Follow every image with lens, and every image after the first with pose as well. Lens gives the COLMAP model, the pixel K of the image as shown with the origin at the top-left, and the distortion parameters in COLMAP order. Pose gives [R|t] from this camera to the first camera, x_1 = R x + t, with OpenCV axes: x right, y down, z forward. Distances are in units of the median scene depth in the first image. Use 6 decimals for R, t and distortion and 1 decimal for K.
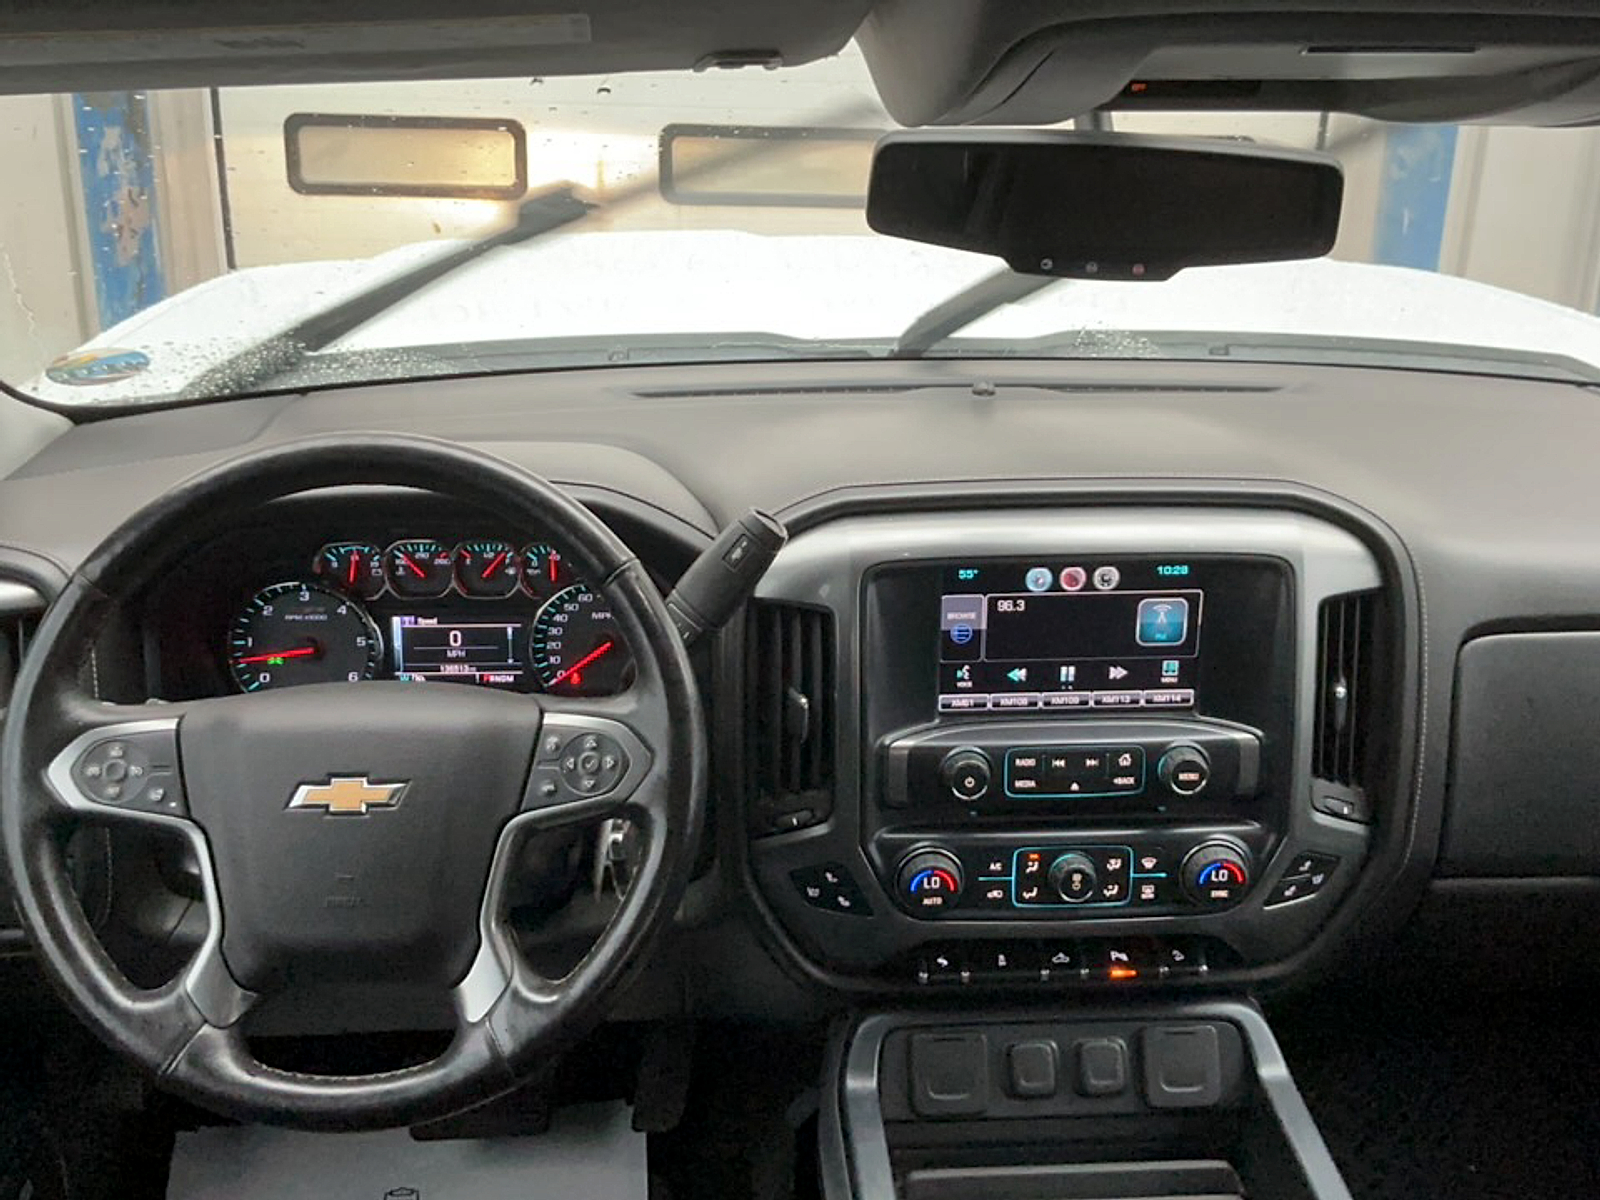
lens RADIAL K [[1671.7, 0, 814.9], [0, 1671.7, 588.0], [0, 0, 1]] dist [0.058217, 0.000000]
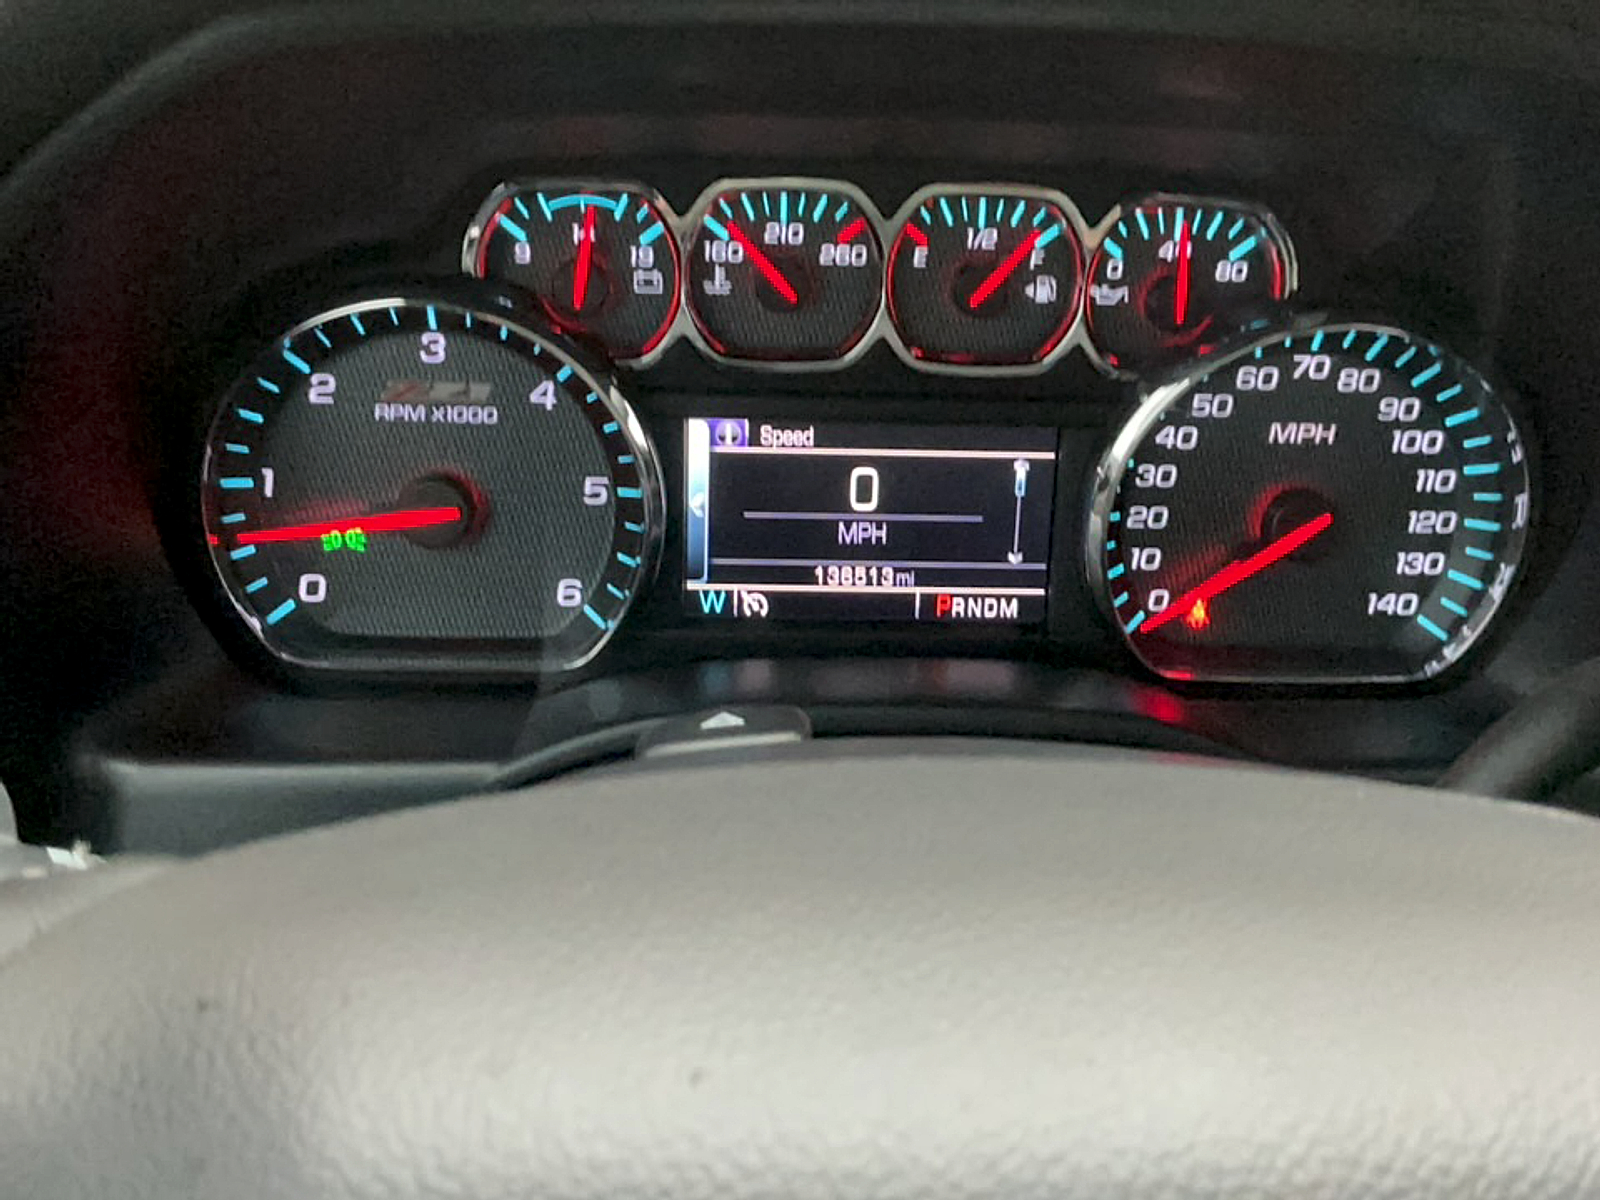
lens RADIAL K [[1671.7, 0, 804.1], [0, 1671.7, 601.4], [0, 0, 1]] dist [0.058217, 0.000000]
pose [[0.999453, 0.030883, -0.011801, -0.244084], [-0.029301, 0.992760, 0.116490, 0.014921], [0.015313, -0.116080, 0.993122, 0.724647]]
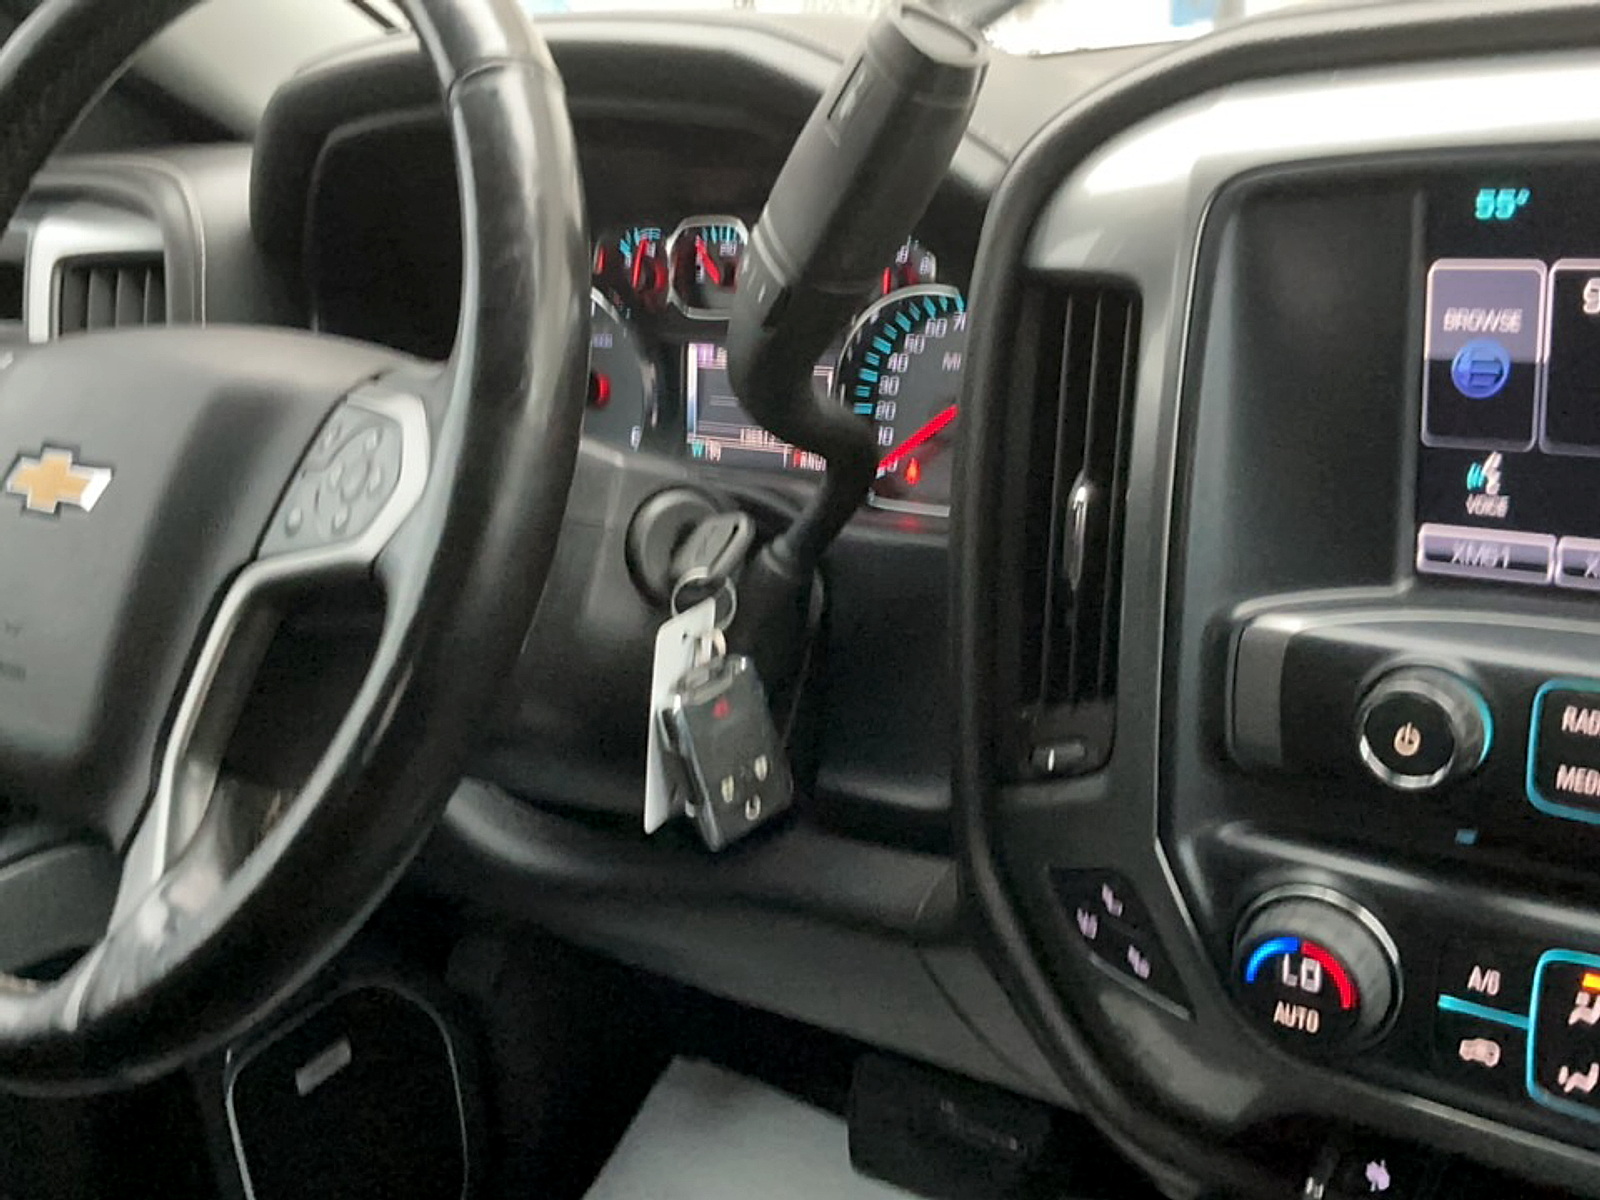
lens RADIAL K [[1671.7, 0, 810.9], [0, 1671.7, 600.5], [0, 0, 1]] dist [0.058217, 0.000000]
pose [[0.744464, 0.134519, -0.653970, 0.234795], [-0.135936, 0.989515, 0.048794, 0.082360], [0.653678, 0.052572, 0.754945, 0.603966]]
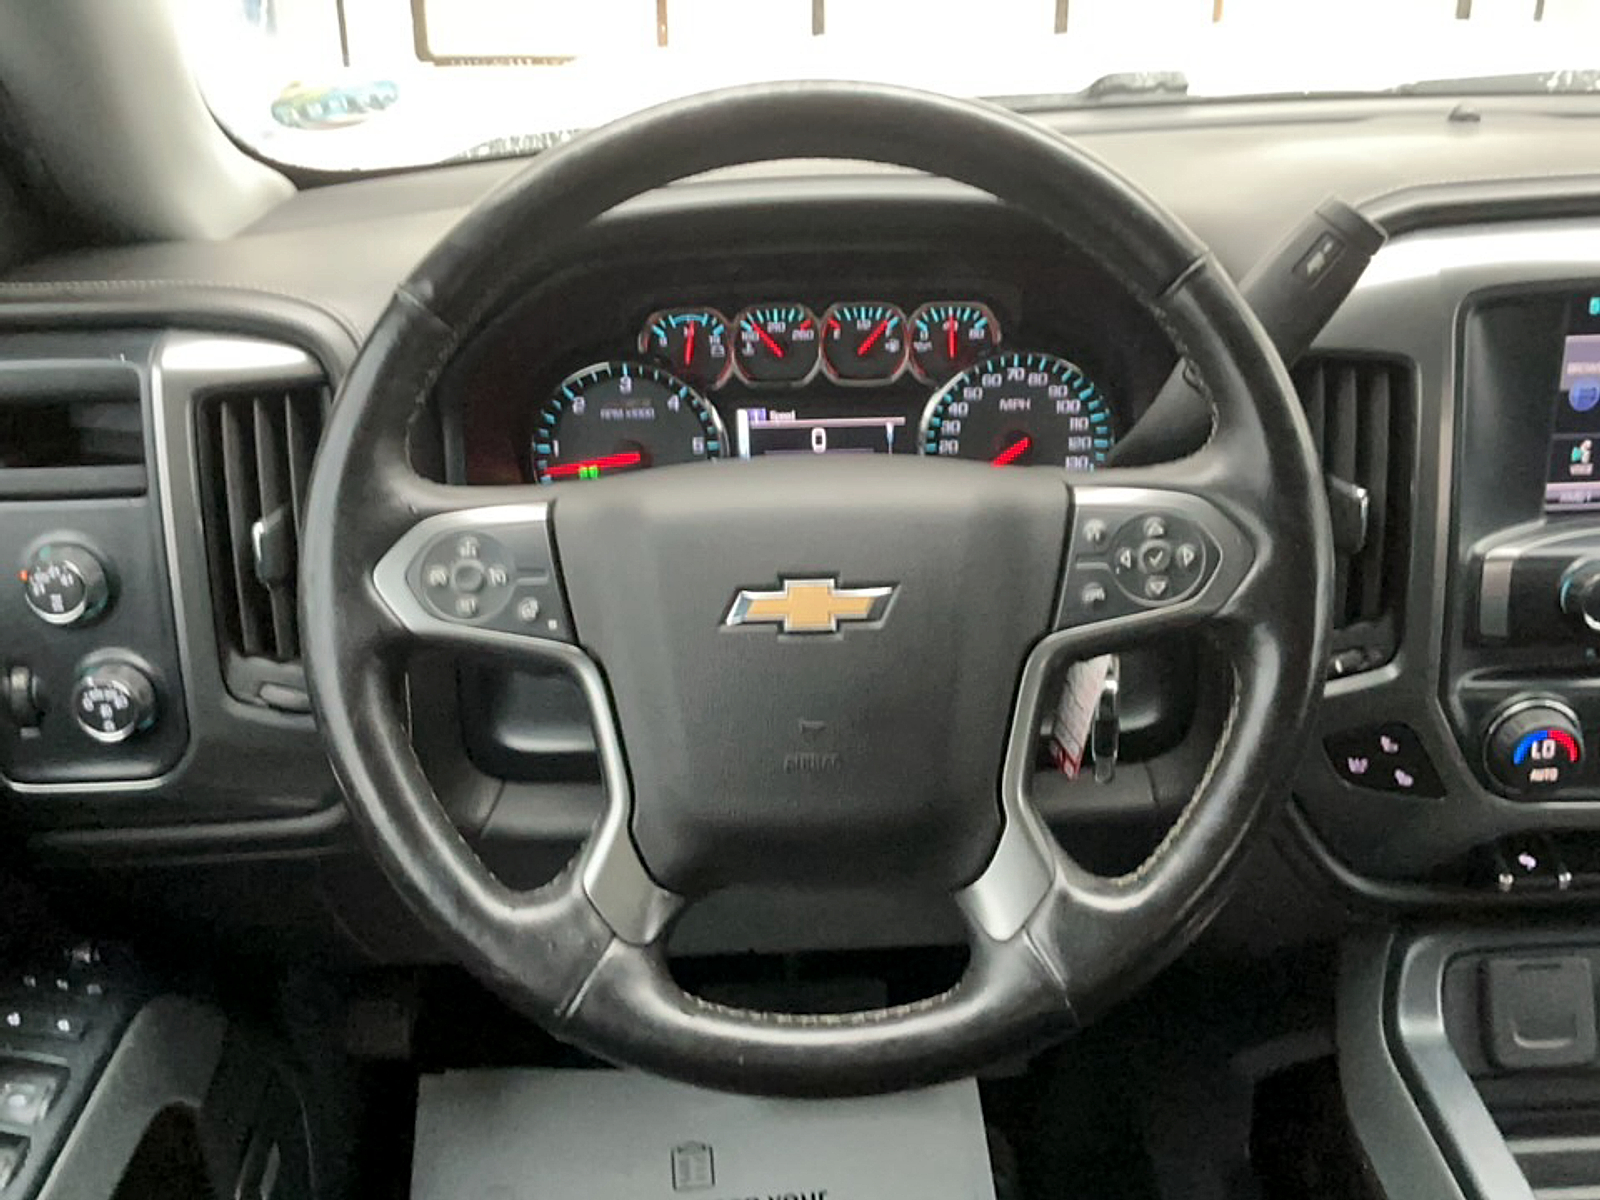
lens RADIAL K [[1671.7, 0, 794.6], [0, 1671.7, 594.6], [0, 0, 1]] dist [0.058217, 0.000000]
pose [[0.998288, -0.016798, -0.056033, -0.202774], [0.019213, 0.998897, 0.042843, 0.073950], [0.055251, -0.043846, 0.997509, 0.272183]]
